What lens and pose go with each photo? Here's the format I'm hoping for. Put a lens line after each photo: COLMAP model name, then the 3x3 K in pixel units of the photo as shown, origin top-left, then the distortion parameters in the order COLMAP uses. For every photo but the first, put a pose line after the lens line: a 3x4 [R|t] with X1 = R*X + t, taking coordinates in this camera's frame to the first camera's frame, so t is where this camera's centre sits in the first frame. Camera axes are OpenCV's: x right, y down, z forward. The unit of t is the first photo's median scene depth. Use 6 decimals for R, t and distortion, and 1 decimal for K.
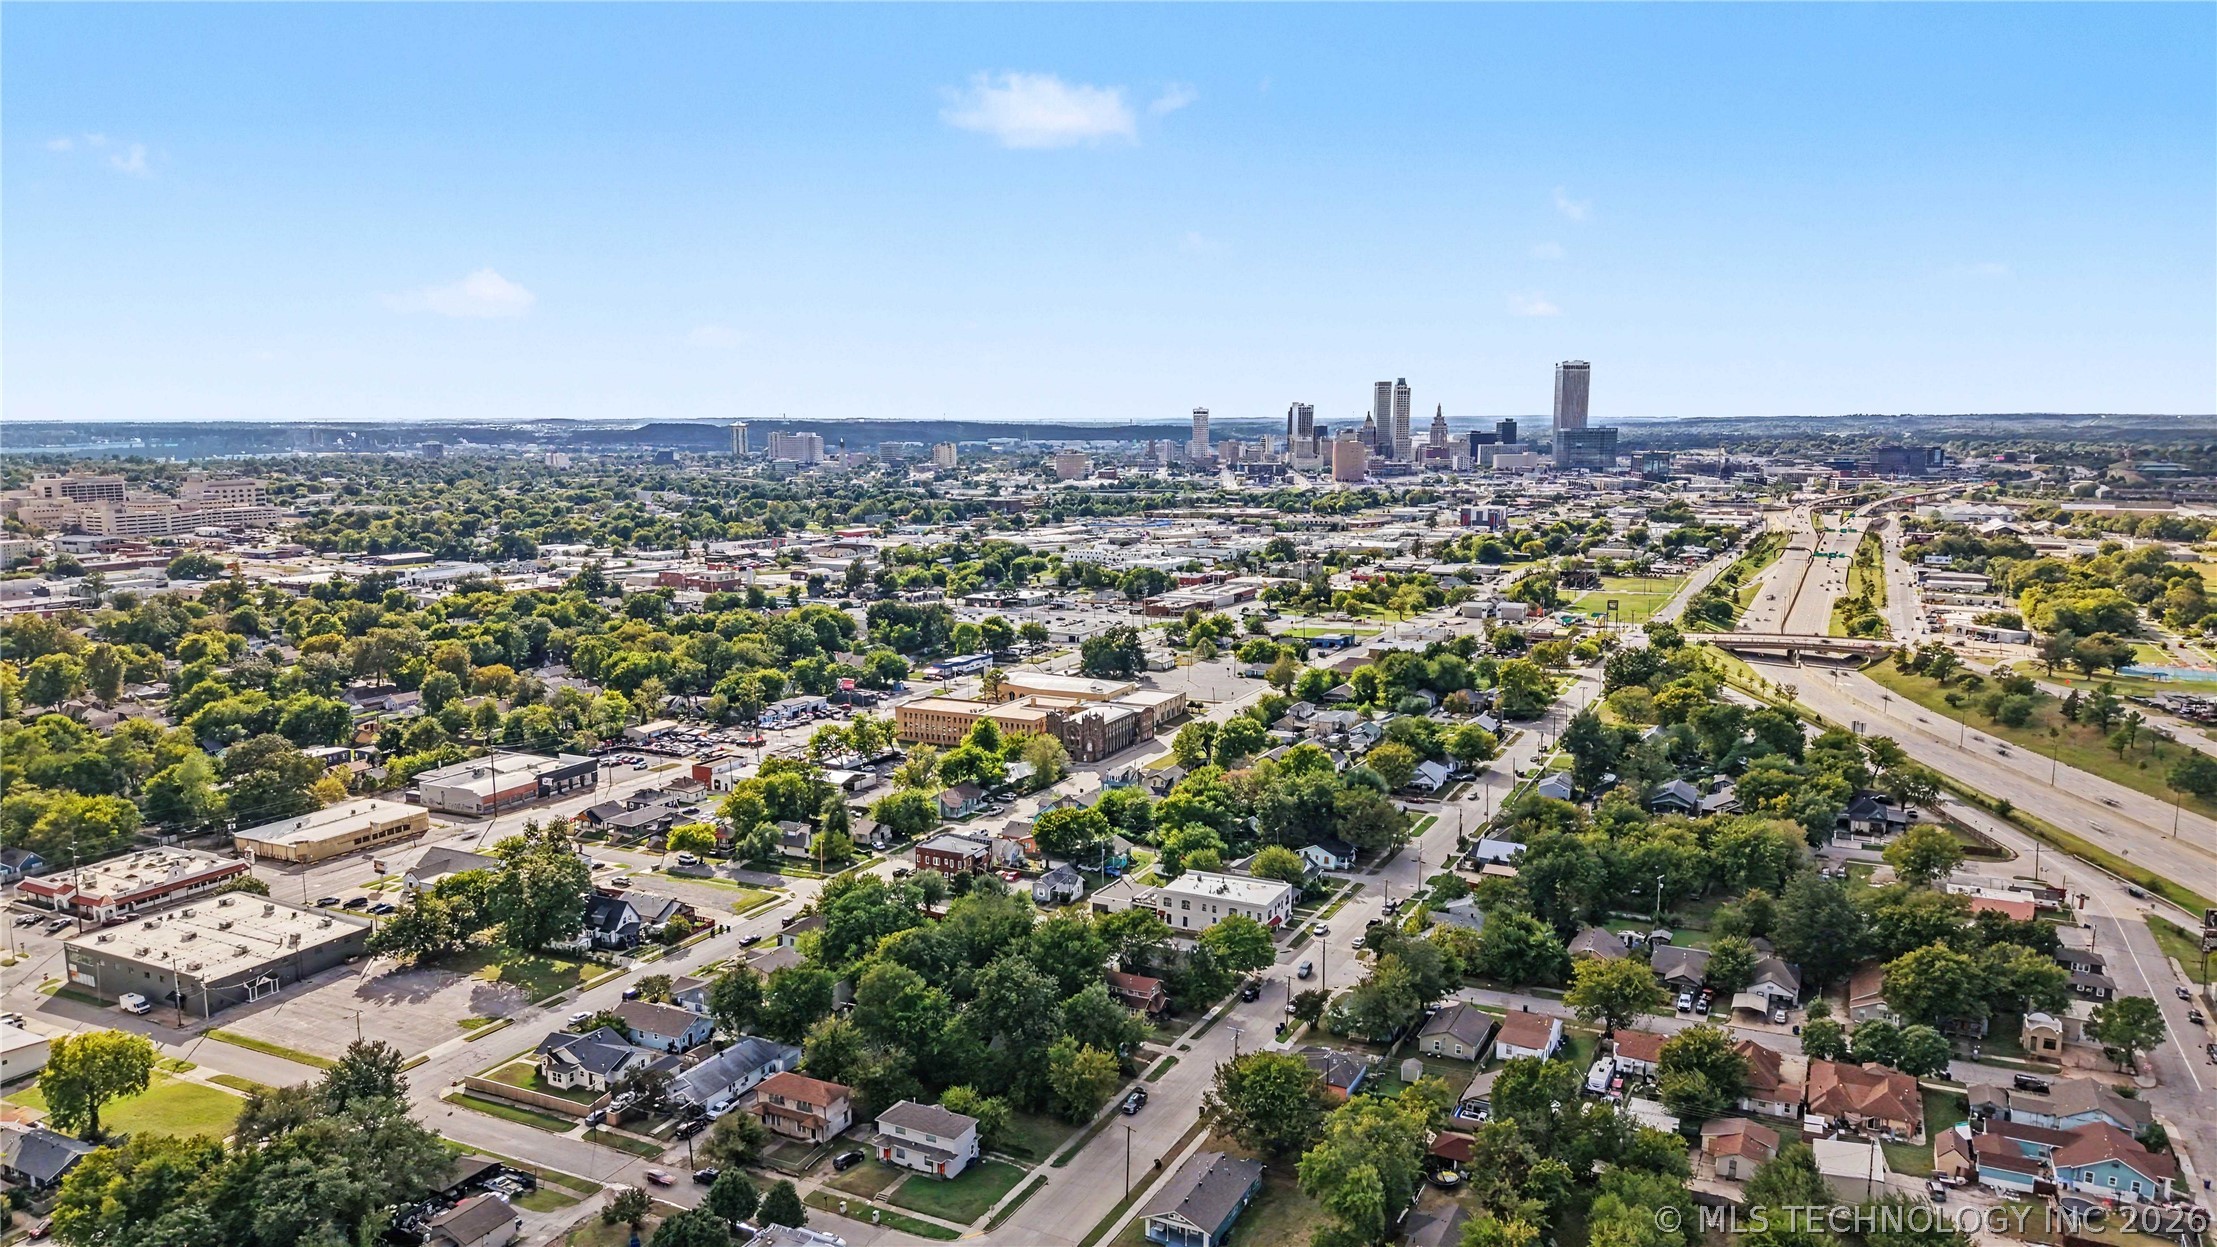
lens RADIAL K [[1500.2, 0, 1108.5], [0, 1500.2, 623.5], [0, 0, 1]] dist [0.177323, -0.346824]
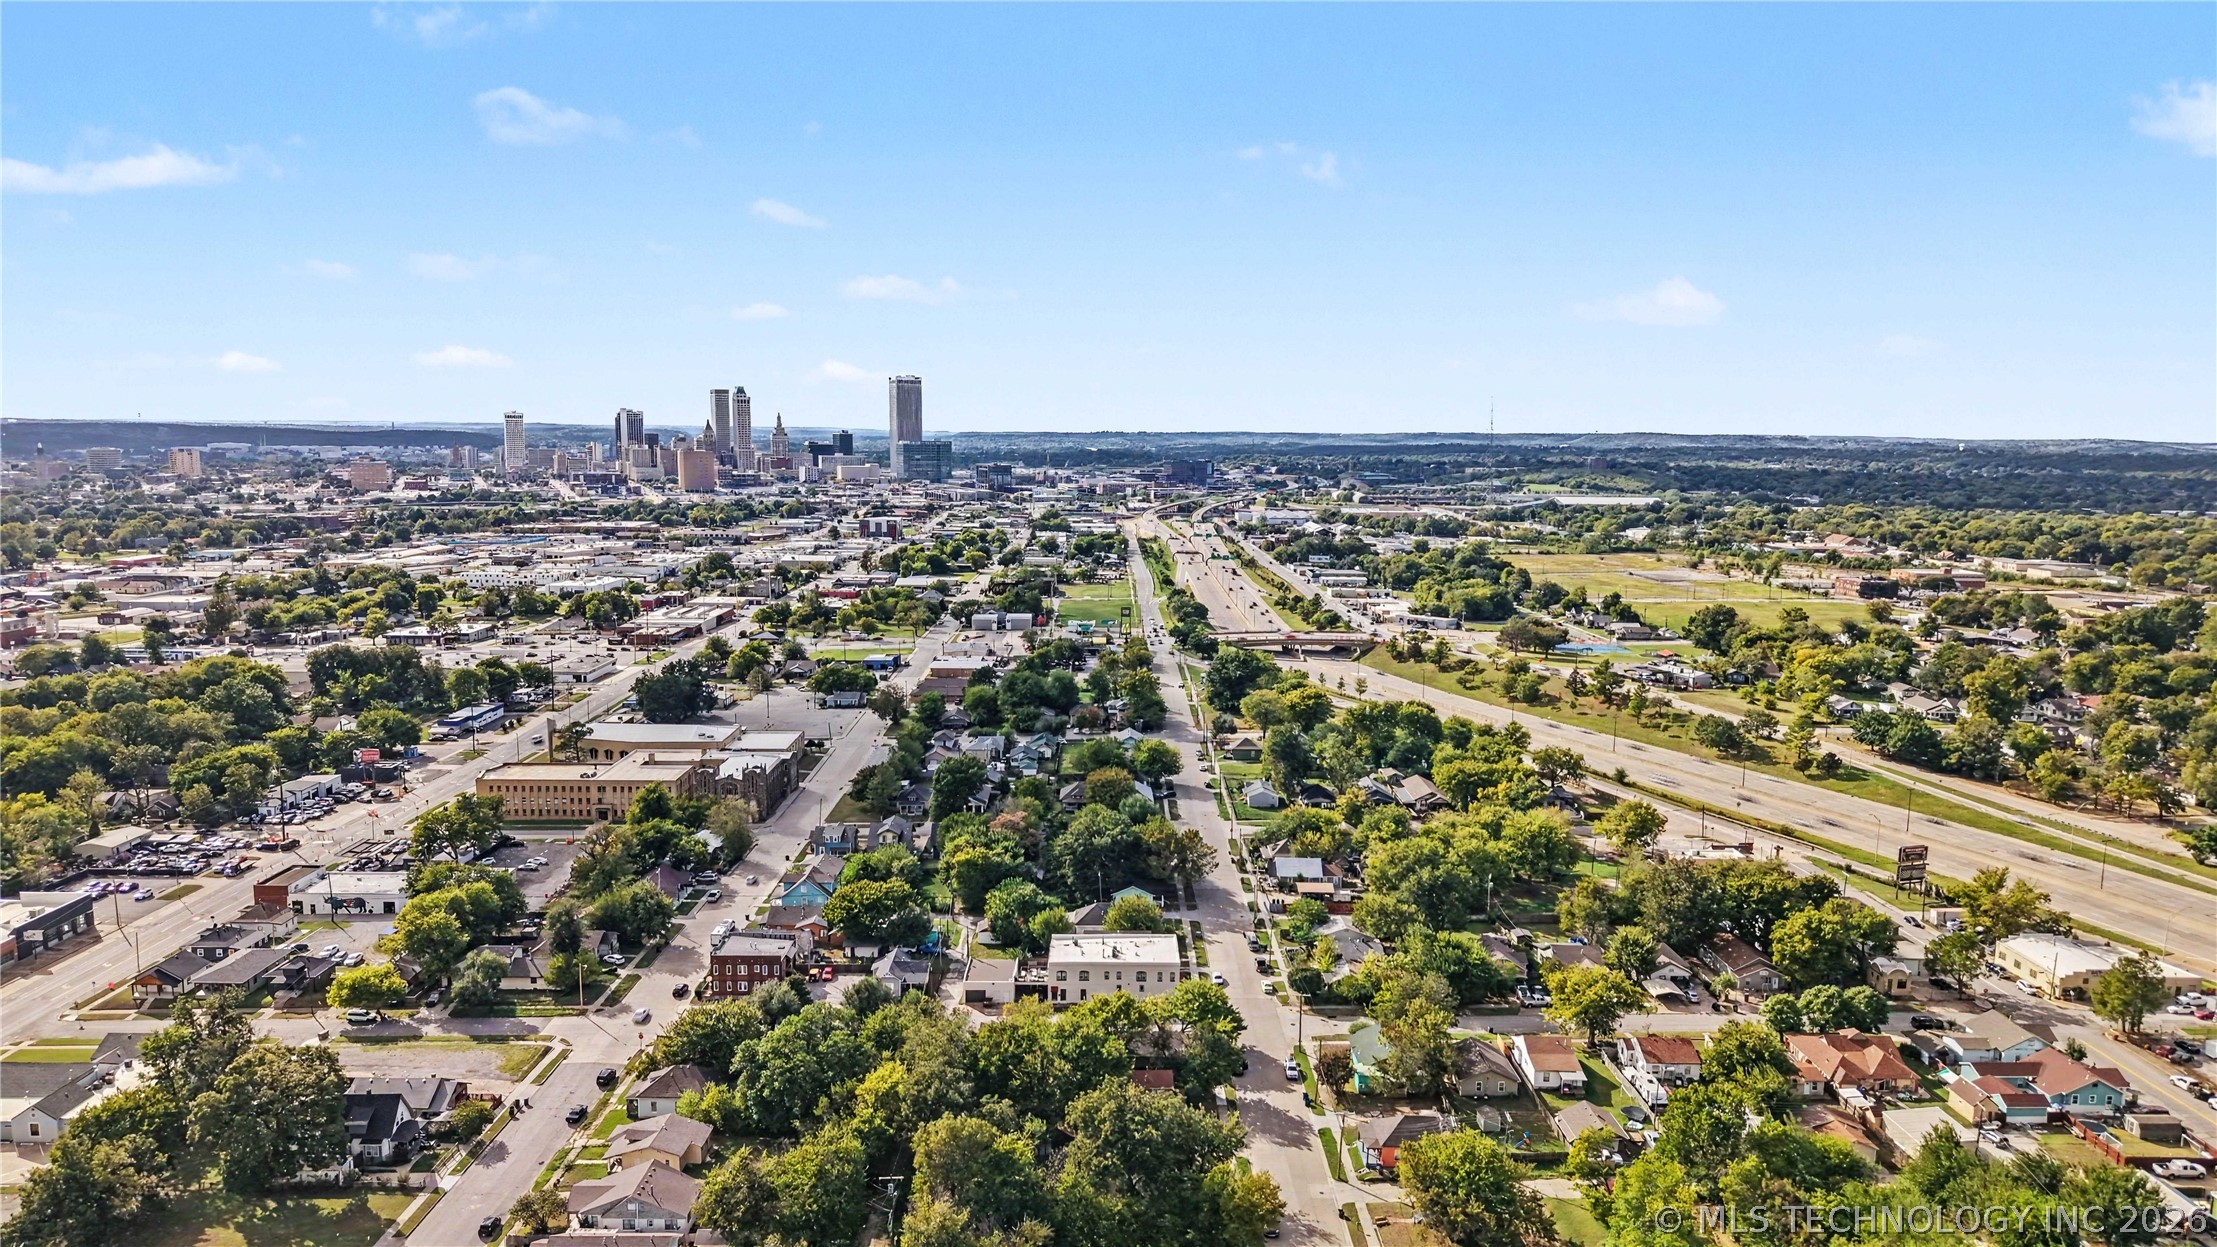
lens RADIAL K [[1495.1, 0, 1108.5], [0, 1495.1, 623.5], [0, 0, 1]] dist [0.037615, -0.036382]
pose [[0.883105, -0.048329, 0.466680, -0.105935], [0.050846, 0.998681, 0.007206, -0.007977], [-0.466412, 0.017365, 0.884397, 0.067908]]
